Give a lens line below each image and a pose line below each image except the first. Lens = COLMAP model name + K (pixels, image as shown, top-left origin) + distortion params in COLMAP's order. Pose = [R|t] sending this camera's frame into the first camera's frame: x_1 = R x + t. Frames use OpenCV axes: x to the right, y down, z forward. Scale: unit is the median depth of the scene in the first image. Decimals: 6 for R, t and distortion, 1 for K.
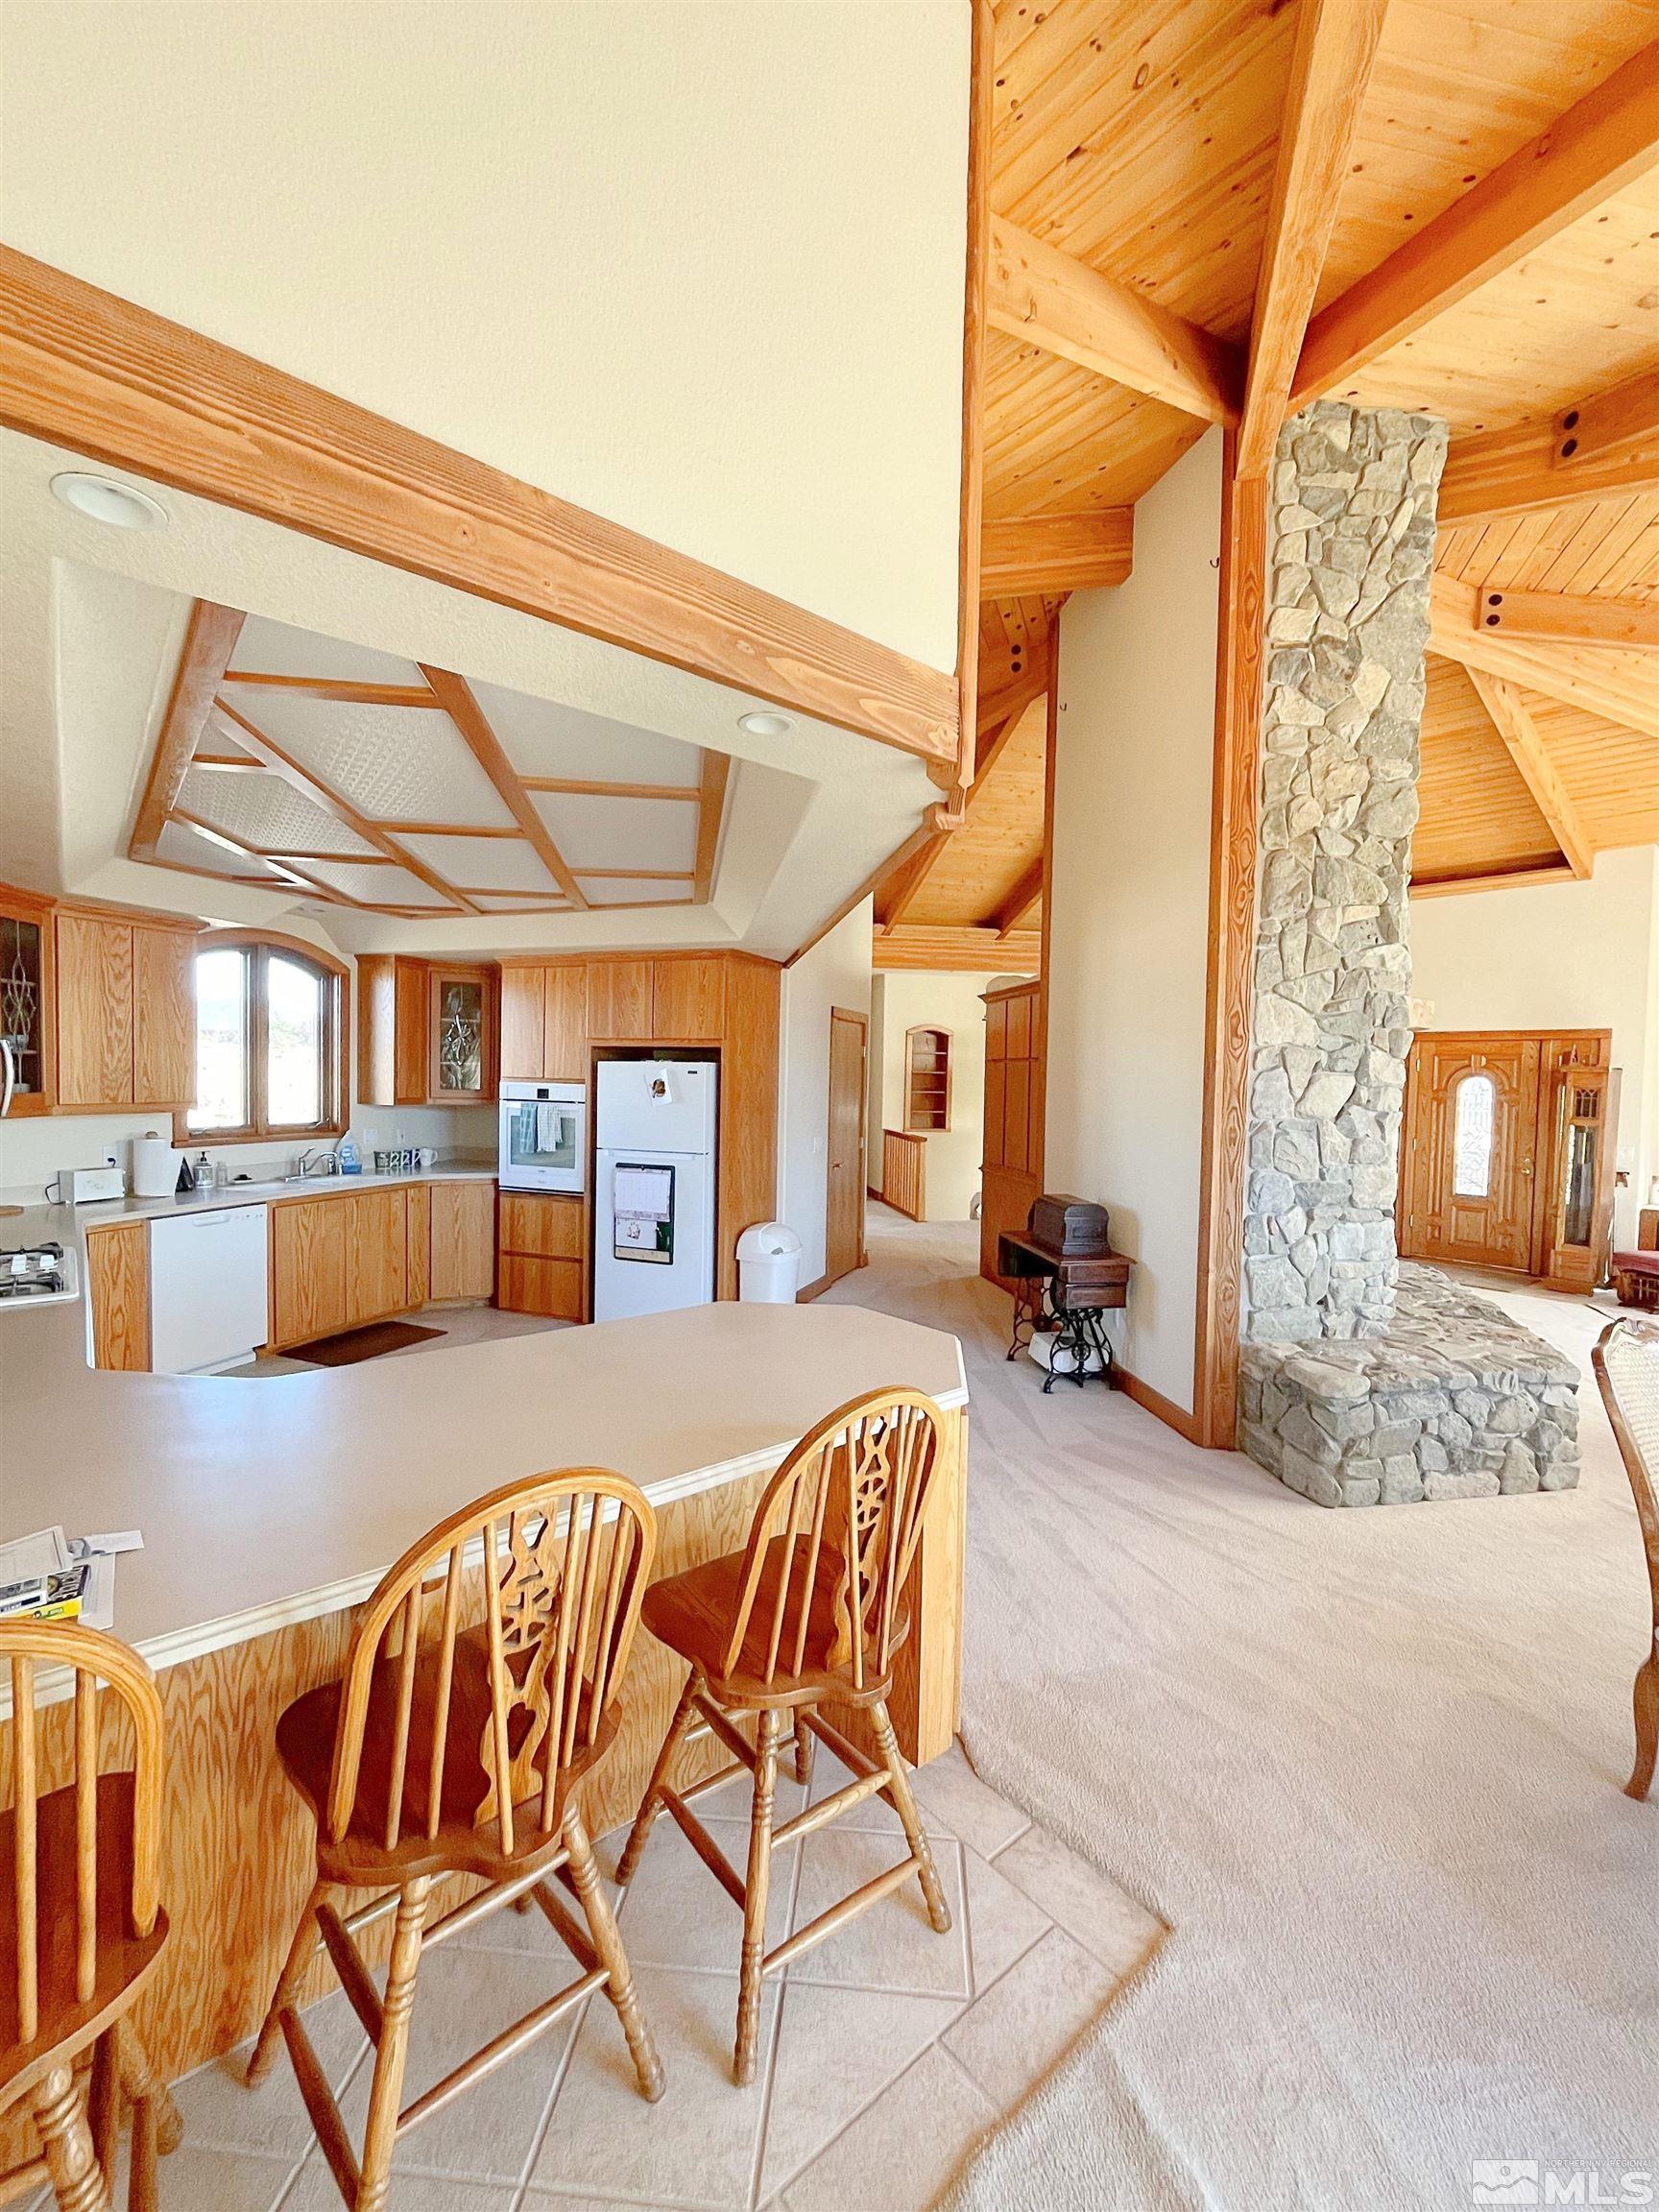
lens RADIAL K [[905.1, 0, 829.5], [0, 905.1, 1106.0], [0, 0, 1]] dist [-0.001980, 0.000643]
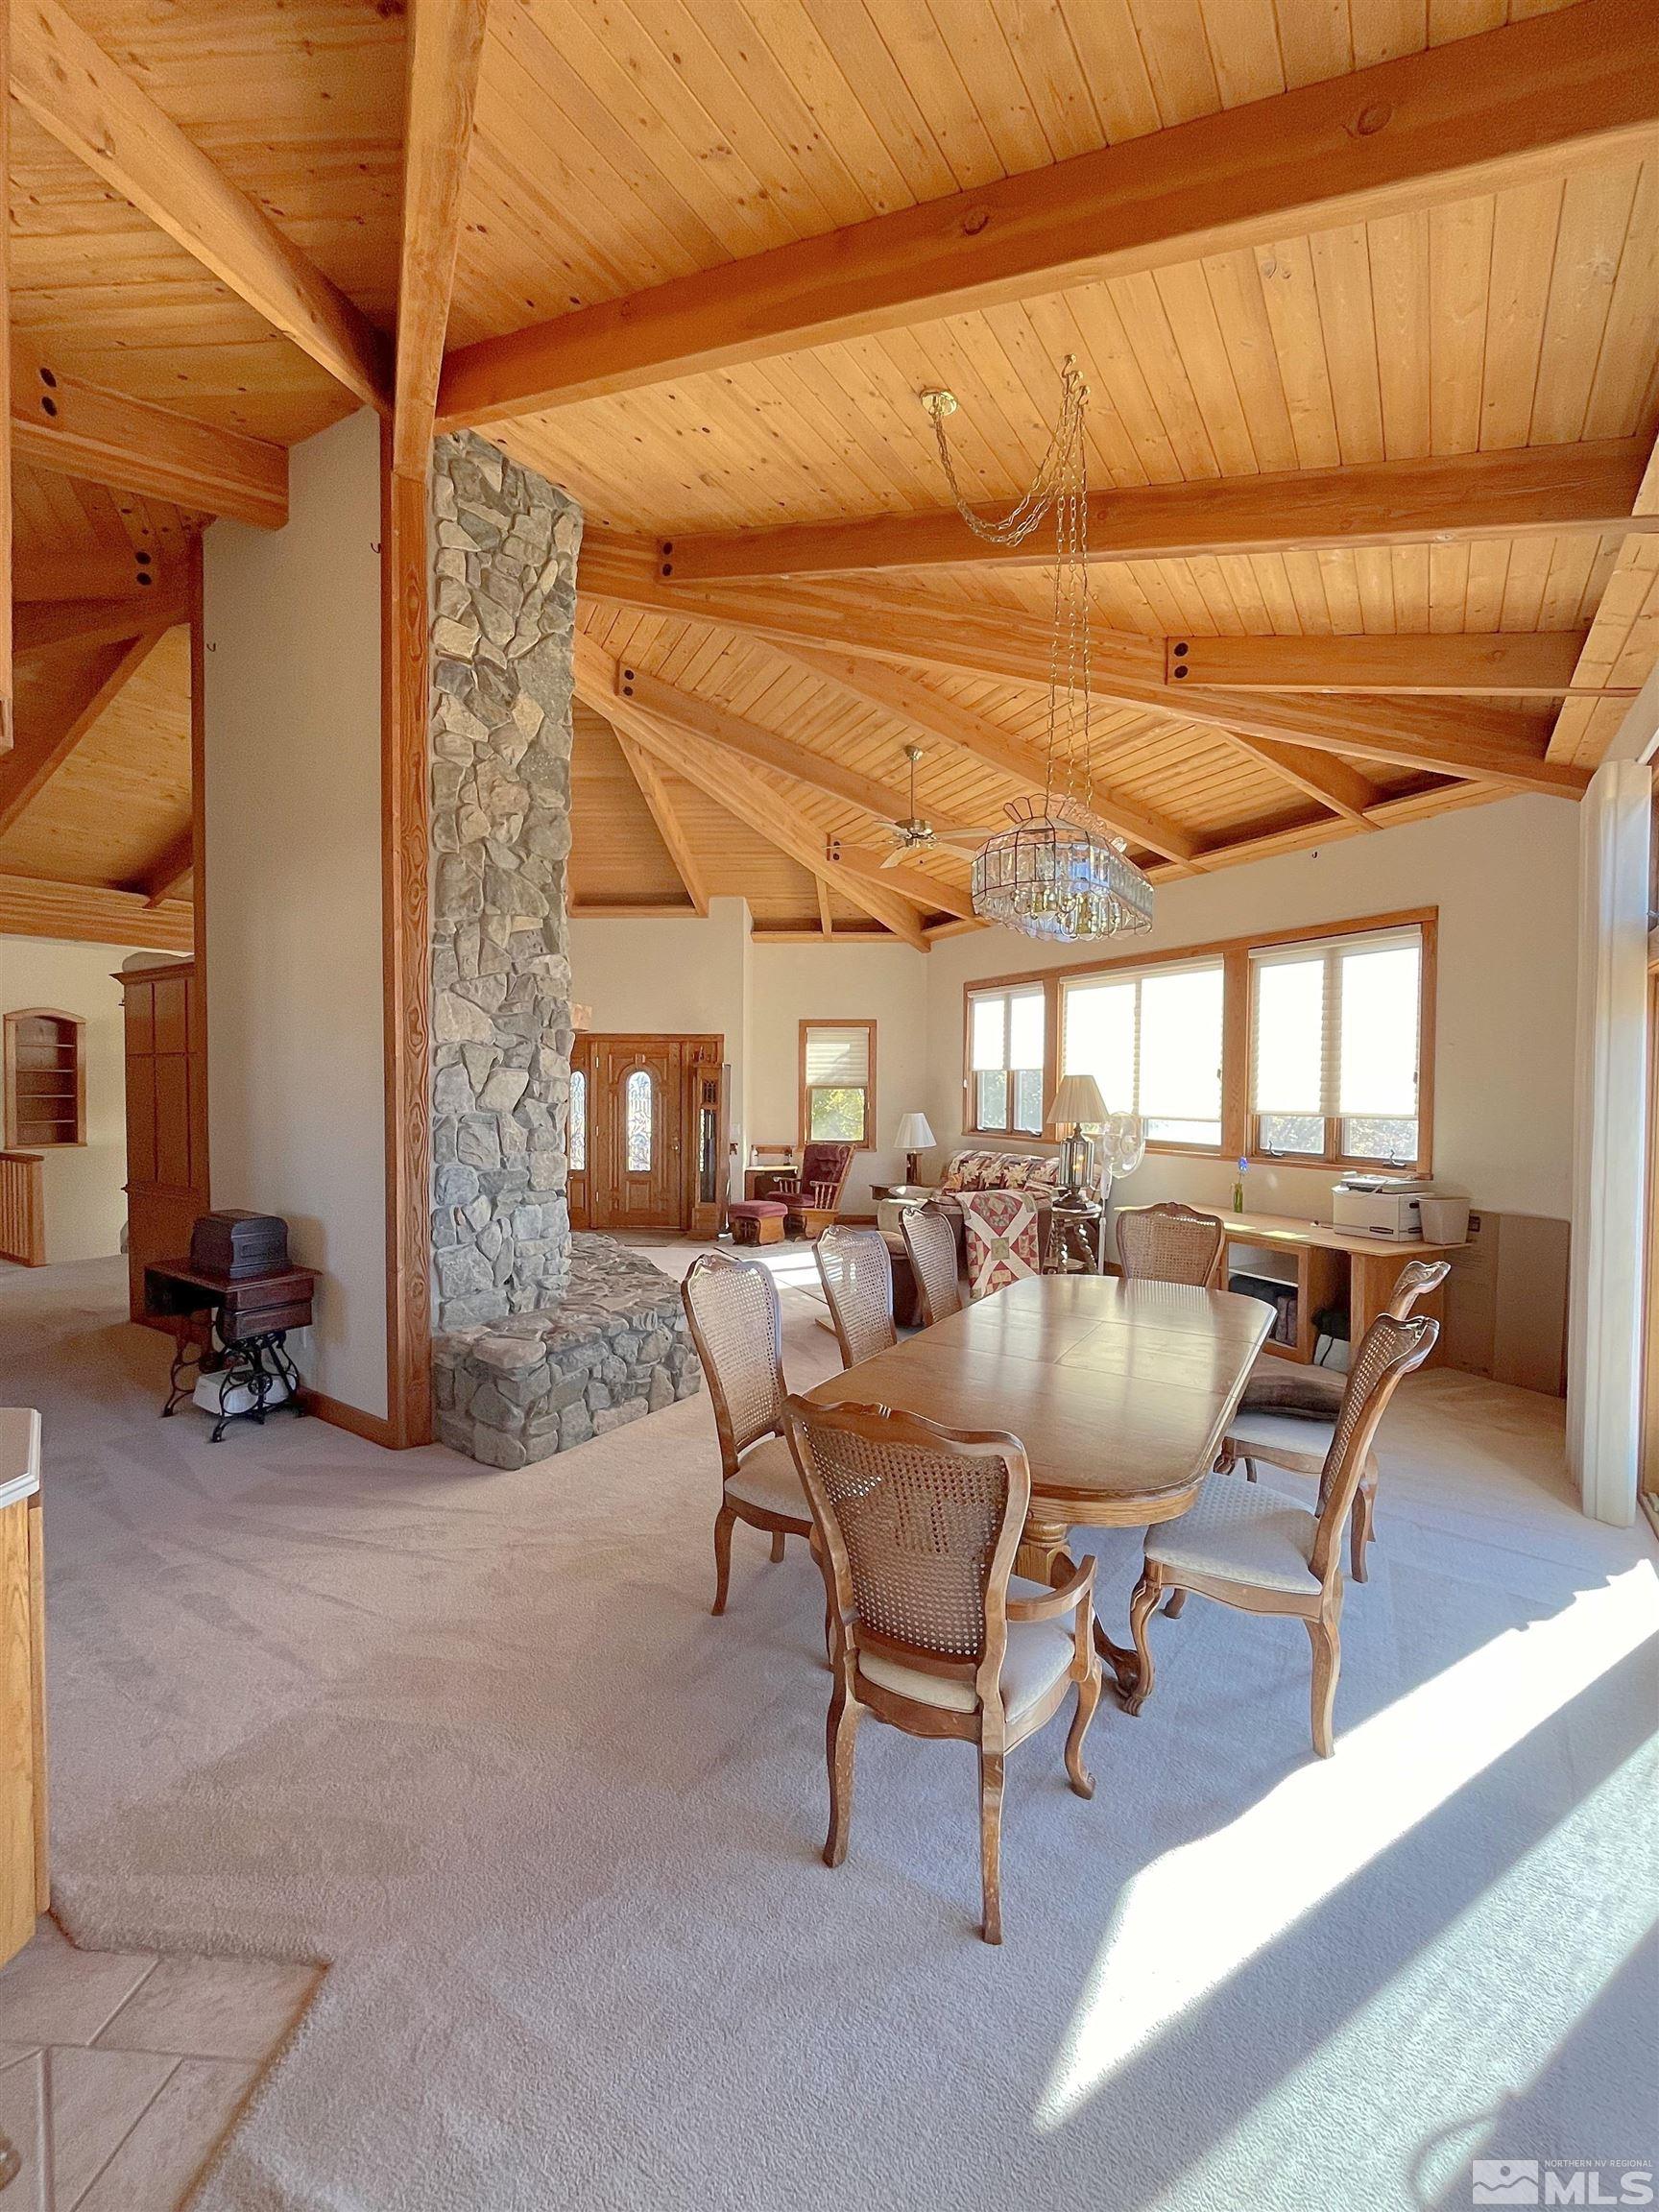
lens RADIAL K [[905.1, 0, 829.5], [0, 905.1, 1106.0], [0, 0, 1]] dist [-0.001980, 0.000643]
pose [[0.689210, -0.033953, 0.723765, 0.030851], [0.031057, 0.999368, 0.017308, 0.000981], [-0.723895, 0.010550, 0.689829, -0.018916]]
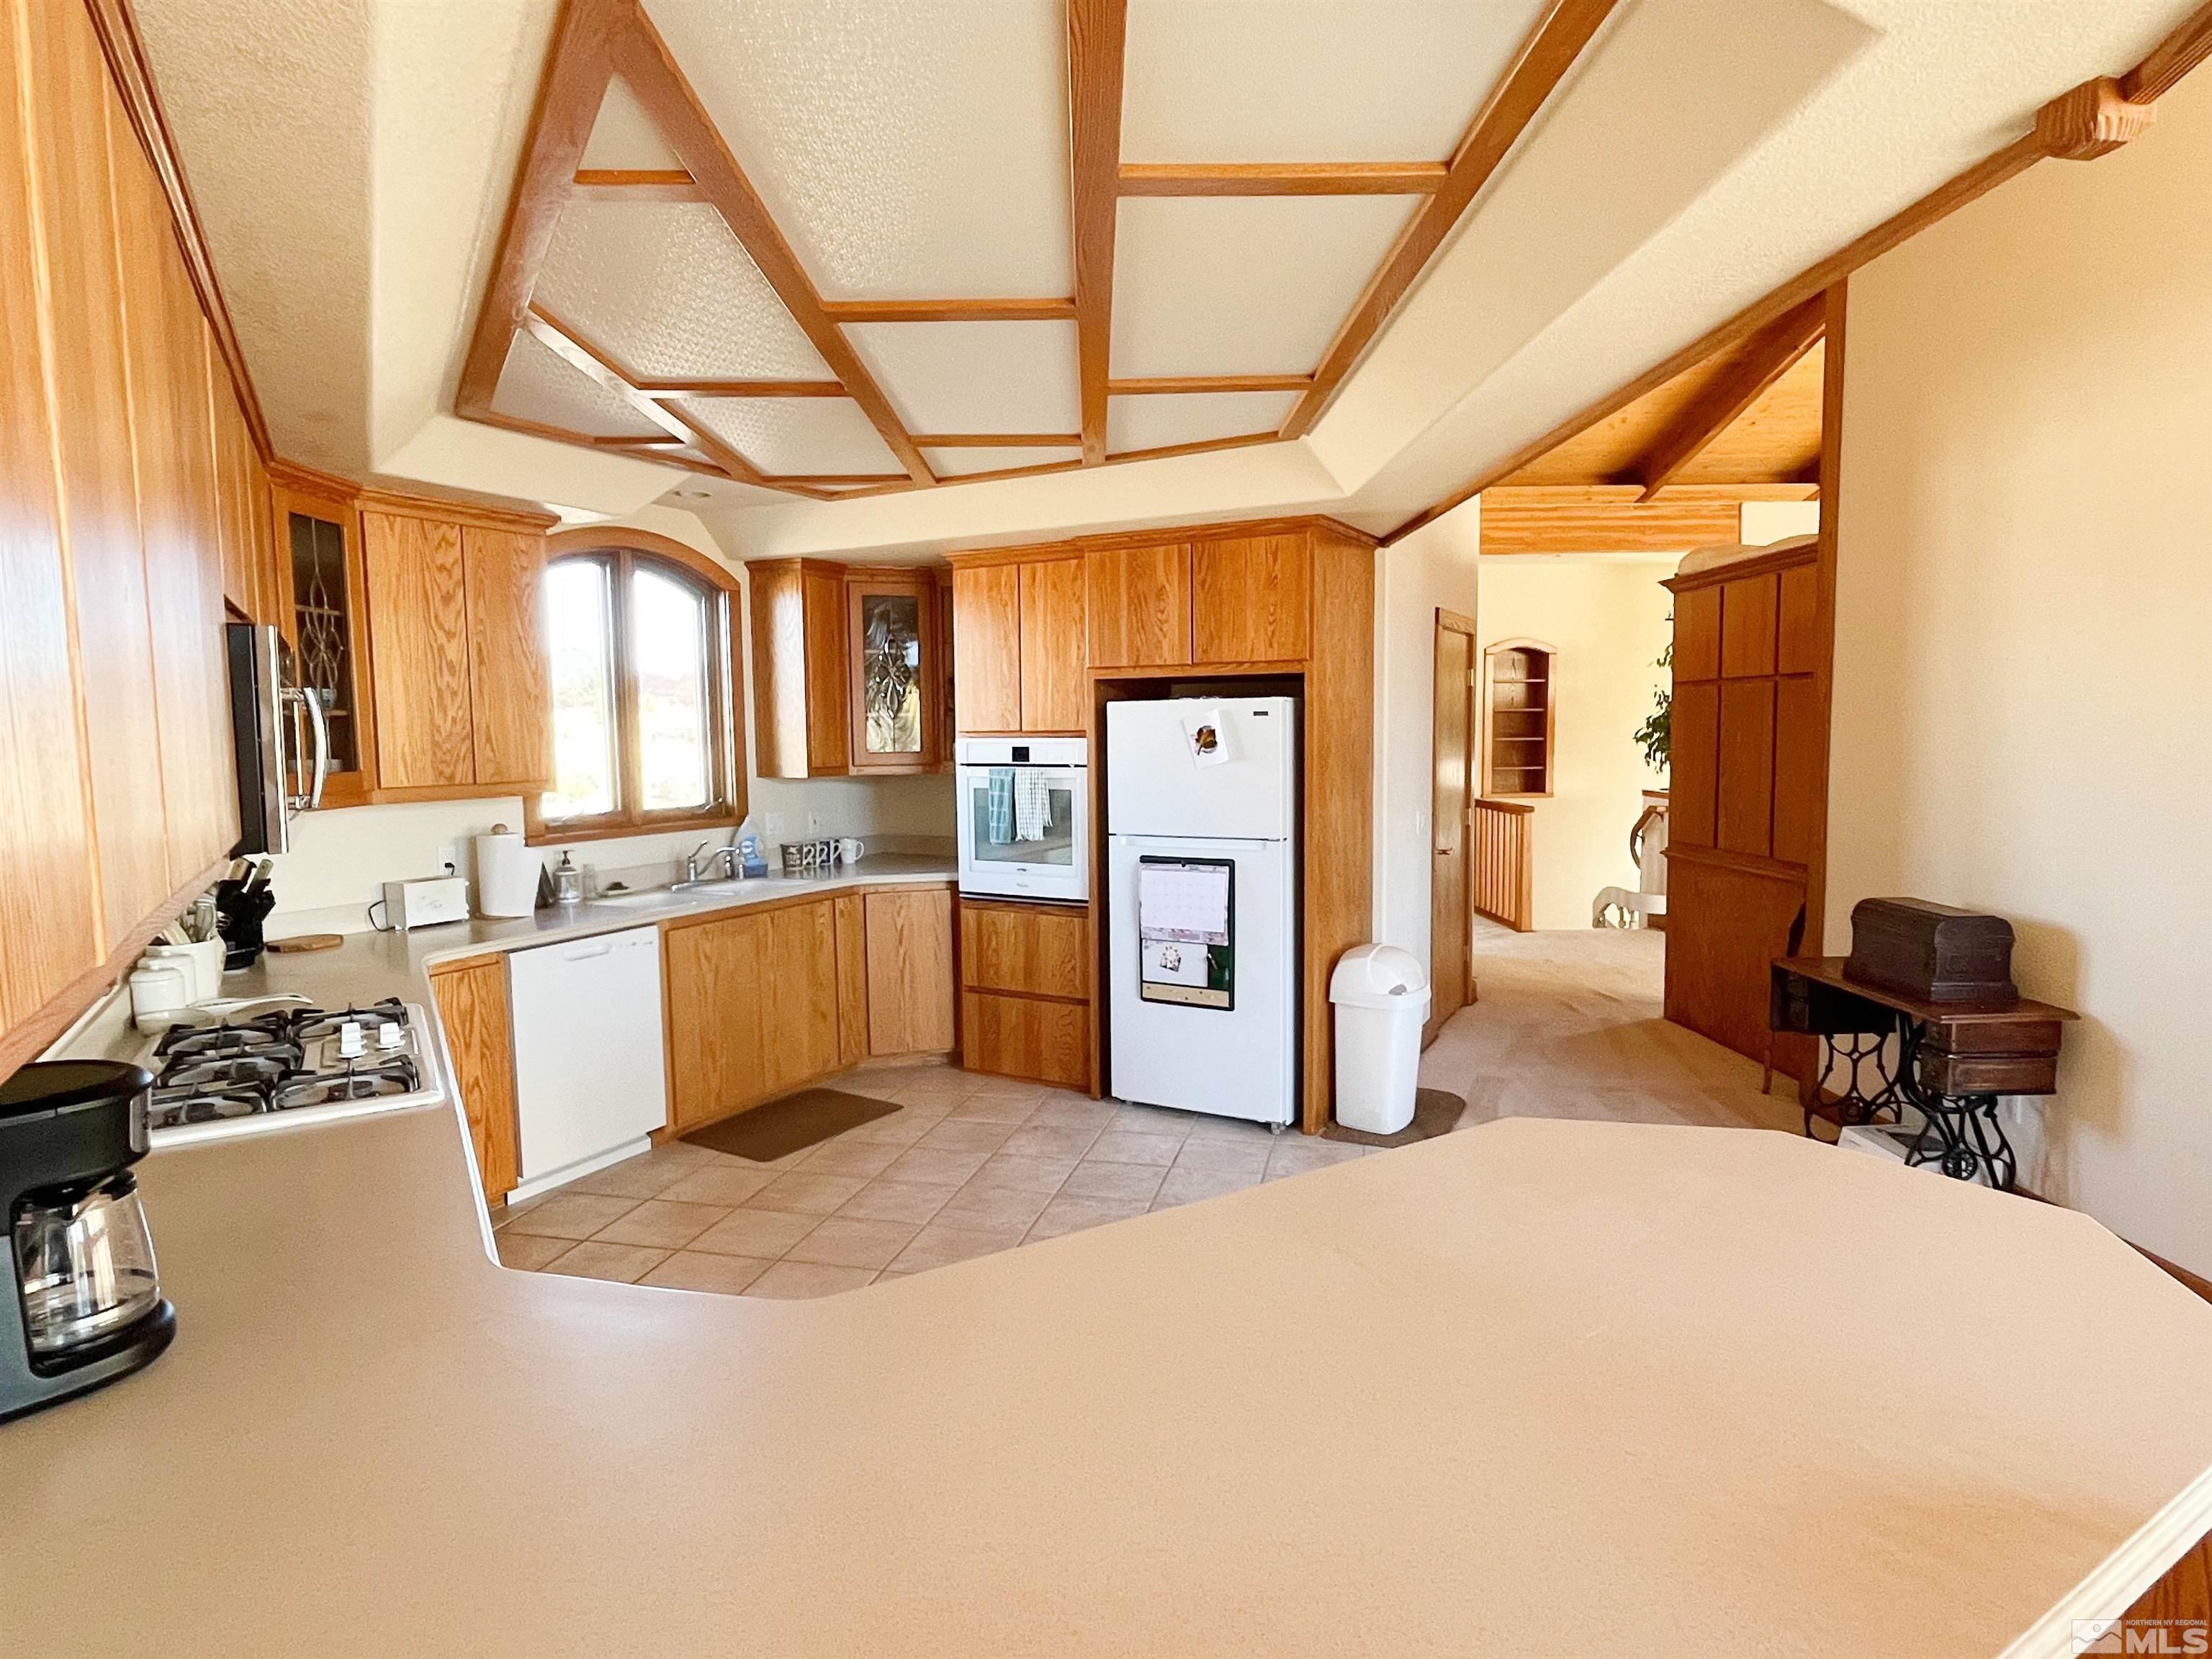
lens RADIAL K [[1210.0, 0, 1110.3], [0, 1210.0, 826.8], [0, 0, 1]] dist [0.000667, -0.000576]
pose [[0.988546, -0.020111, -0.149575, -0.147304], [0.027342, 0.998547, 0.046443, 0.000168], [0.148424, -0.050001, 0.987659, 0.151650]]
